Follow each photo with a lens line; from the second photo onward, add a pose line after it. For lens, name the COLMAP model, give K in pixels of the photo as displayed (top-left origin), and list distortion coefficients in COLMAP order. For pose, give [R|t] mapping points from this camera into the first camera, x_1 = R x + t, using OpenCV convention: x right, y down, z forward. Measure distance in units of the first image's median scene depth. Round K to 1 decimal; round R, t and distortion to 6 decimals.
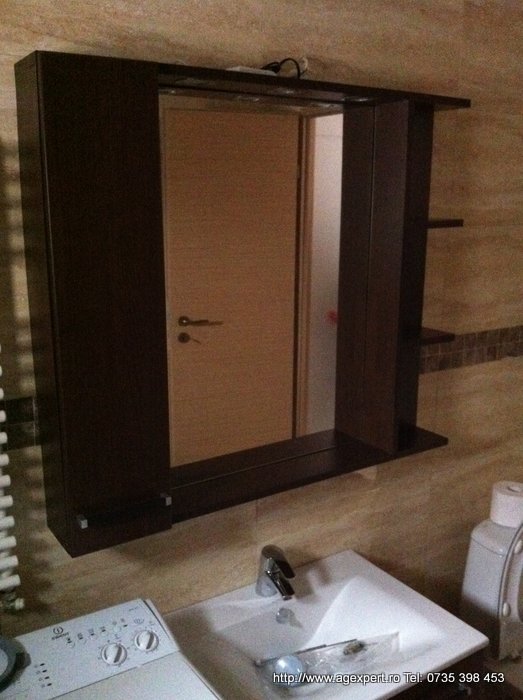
lens RADIAL K [[674.3, 0, 260.1], [0, 674.3, 347.3], [0, 0, 1]] dist [0.104361, -0.346014]
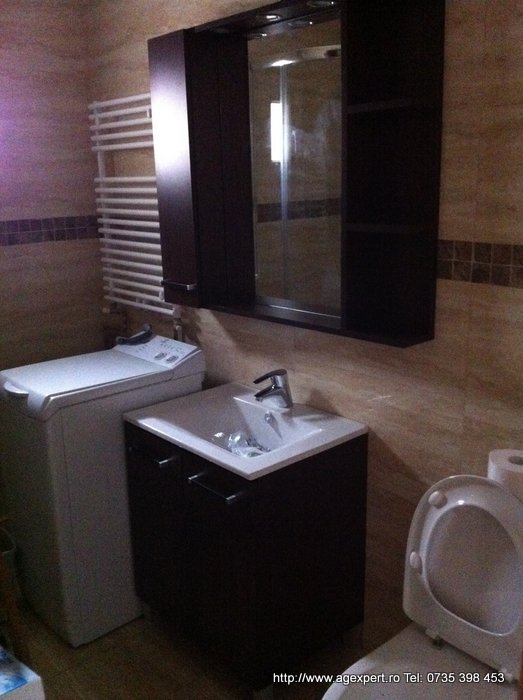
lens RADIAL K [[674.3, 0, 260.1], [0, 674.3, 347.3], [0, 0, 1]] dist [0.104361, -0.346014]
pose [[0.143952, 0.242459, -0.959422, 1.130763], [-0.176498, 0.960266, 0.216190, -0.025964], [0.973718, 0.138215, 0.181026, 0.627652]]
